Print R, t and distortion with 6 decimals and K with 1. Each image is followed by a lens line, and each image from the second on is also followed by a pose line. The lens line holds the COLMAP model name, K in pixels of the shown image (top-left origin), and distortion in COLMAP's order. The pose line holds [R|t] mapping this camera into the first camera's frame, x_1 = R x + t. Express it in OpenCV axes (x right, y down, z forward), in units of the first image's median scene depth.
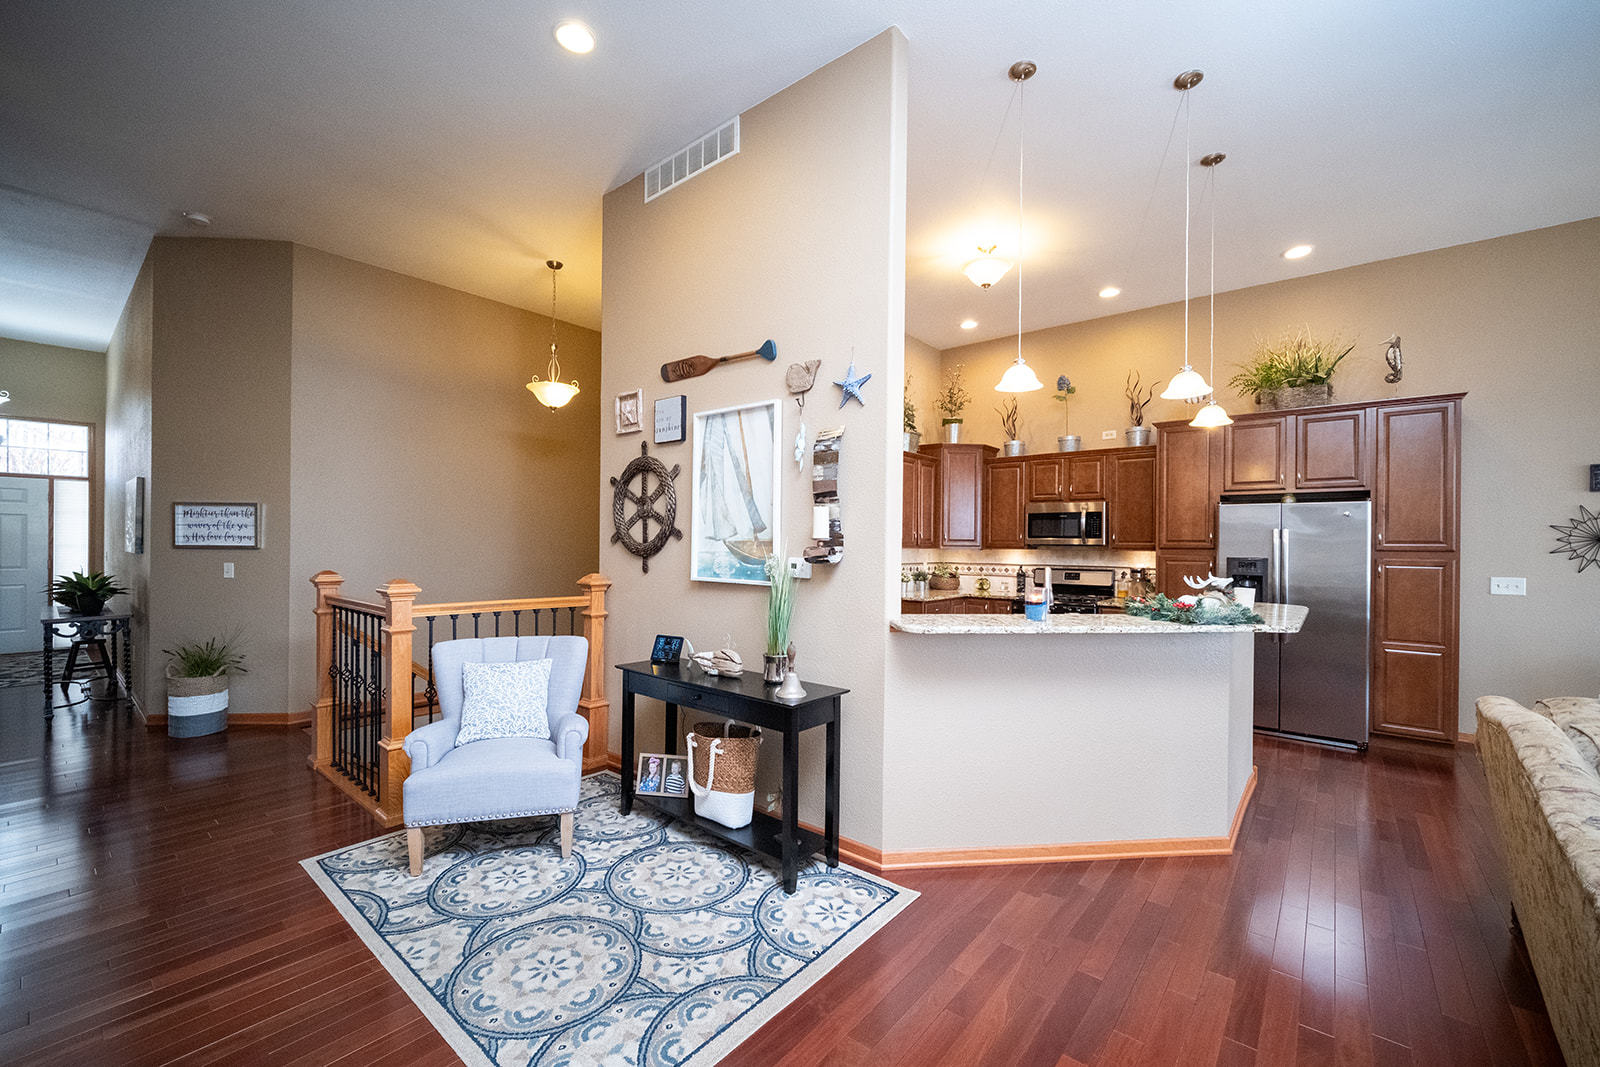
lens RADIAL K [[637.3, 0, 801.8], [0, 637.3, 543.4], [0, 0, 1]] dist [0.001386, 0.000252]
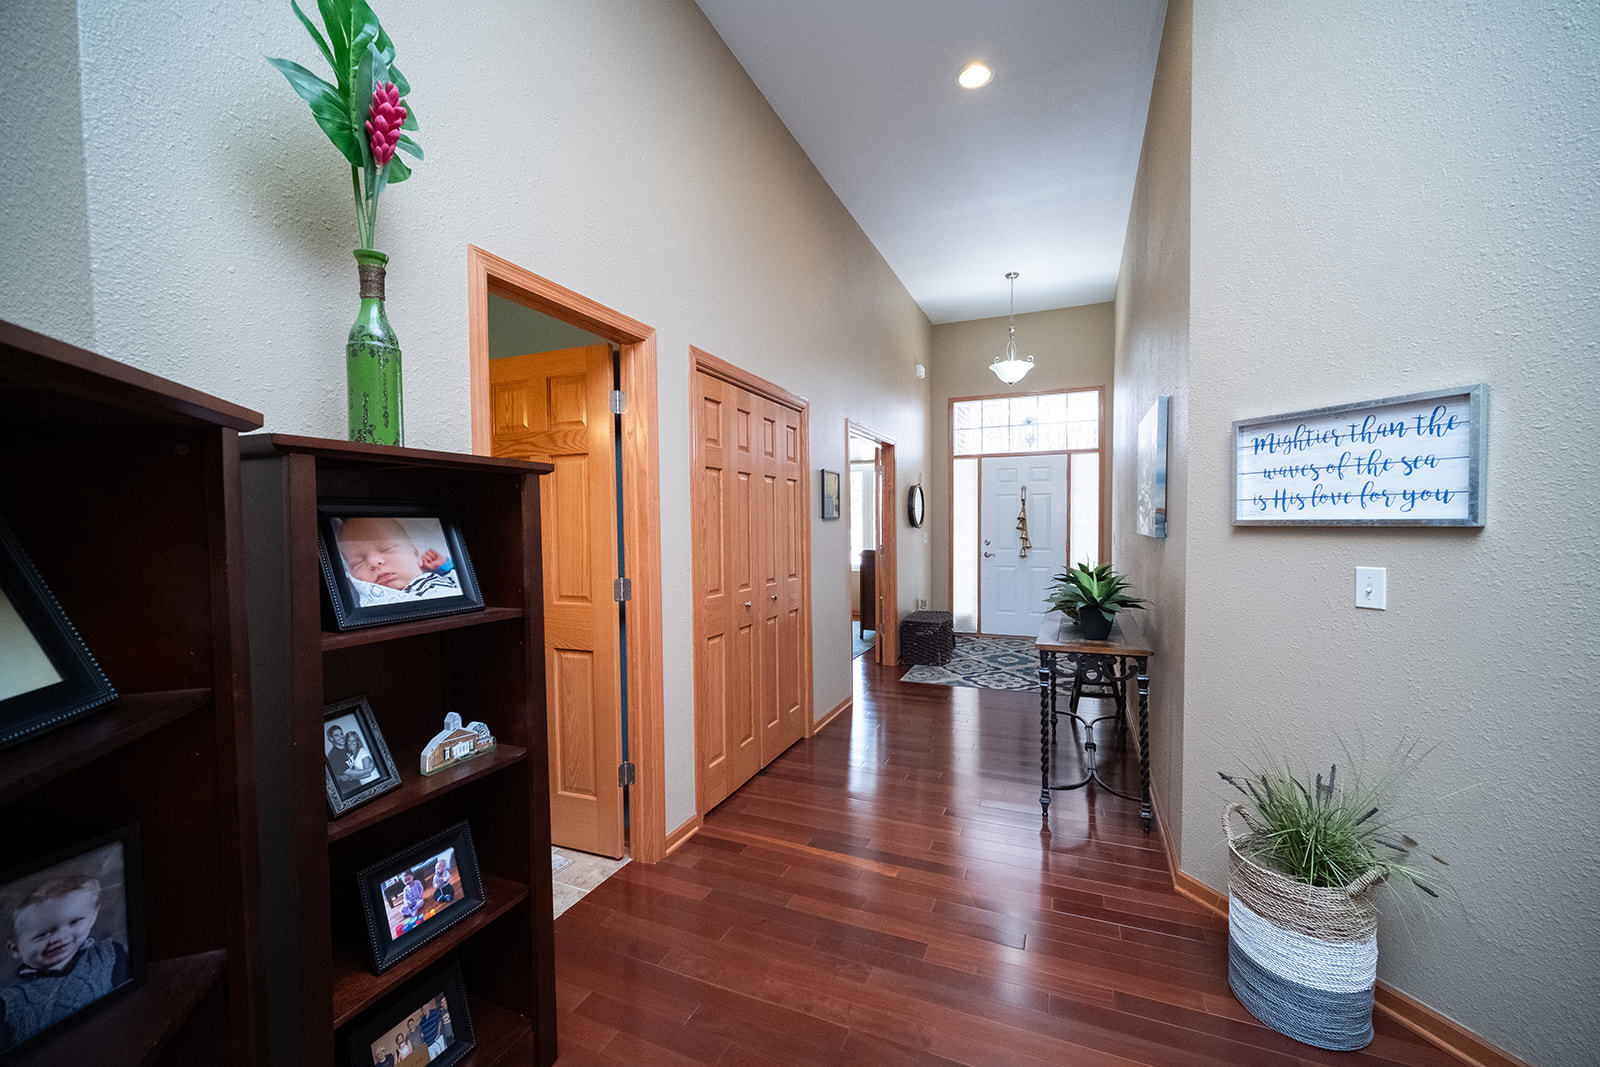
lens RADIAL K [[637.3, 0, 801.8], [0, 637.3, 543.4], [0, 0, 1]] dist [0.001386, 0.000252]
pose [[0.286534, 0.020869, -0.957843, -0.641971], [0.006678, 0.999695, 0.023778, 0.006073], [0.958047, -0.013210, 0.286307, 0.583746]]
